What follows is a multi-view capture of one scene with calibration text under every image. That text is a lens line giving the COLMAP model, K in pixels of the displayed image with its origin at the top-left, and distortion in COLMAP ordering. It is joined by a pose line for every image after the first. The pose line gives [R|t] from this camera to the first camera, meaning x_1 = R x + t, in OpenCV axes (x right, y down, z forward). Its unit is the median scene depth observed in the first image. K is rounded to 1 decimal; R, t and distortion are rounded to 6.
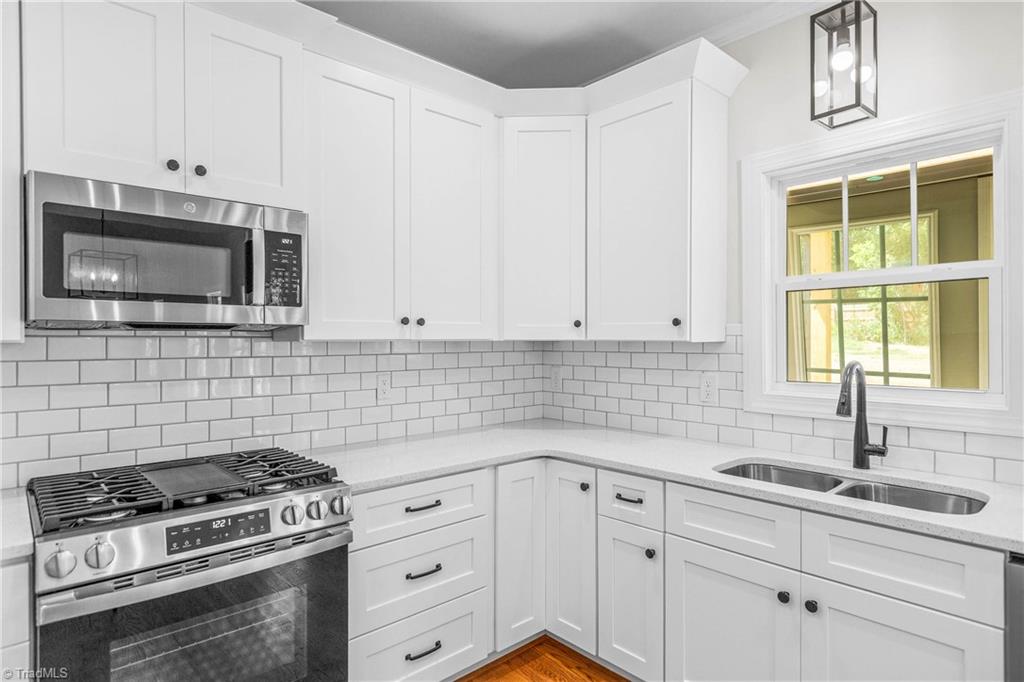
lens RADIAL K [[562.9, 0, 510.3], [0, 562.9, 340.5], [0, 0, 1]] dist [-0.000361, 0.003296]
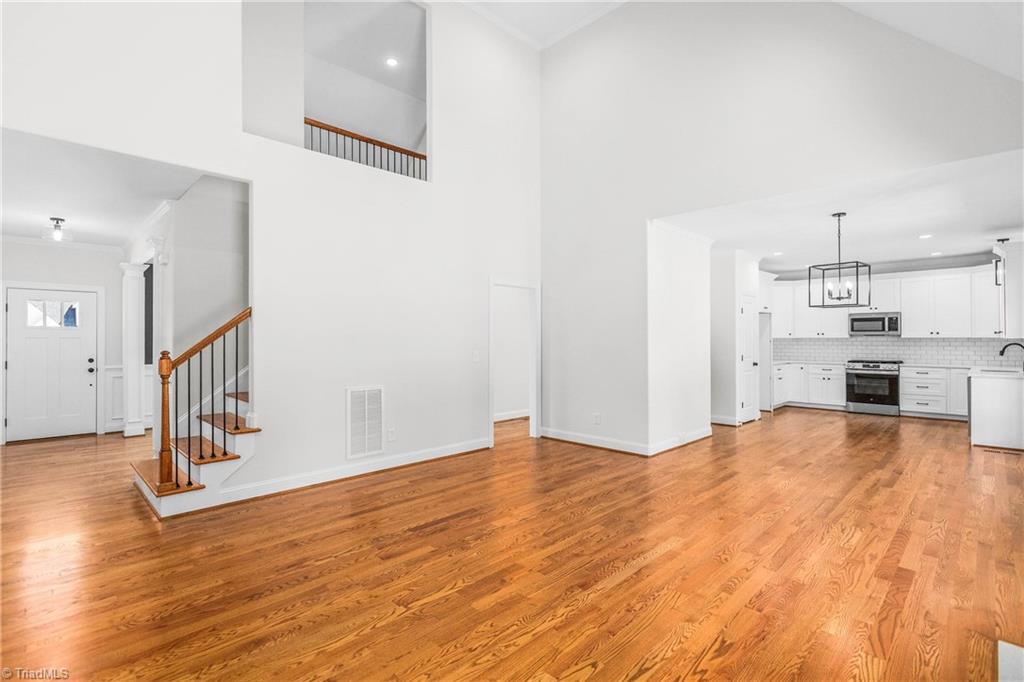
lens RADIAL K [[476.5, 0, 505.8], [0, 476.5, 337.2], [0, 0, 1]] dist [-0.002708, -0.000986]
pose [[0.036490, -0.001992, -0.999332, 3.693446], [0.001895, 0.999996, -0.001924, -0.002915], [0.999332, -0.001824, 0.036493, -2.628591]]
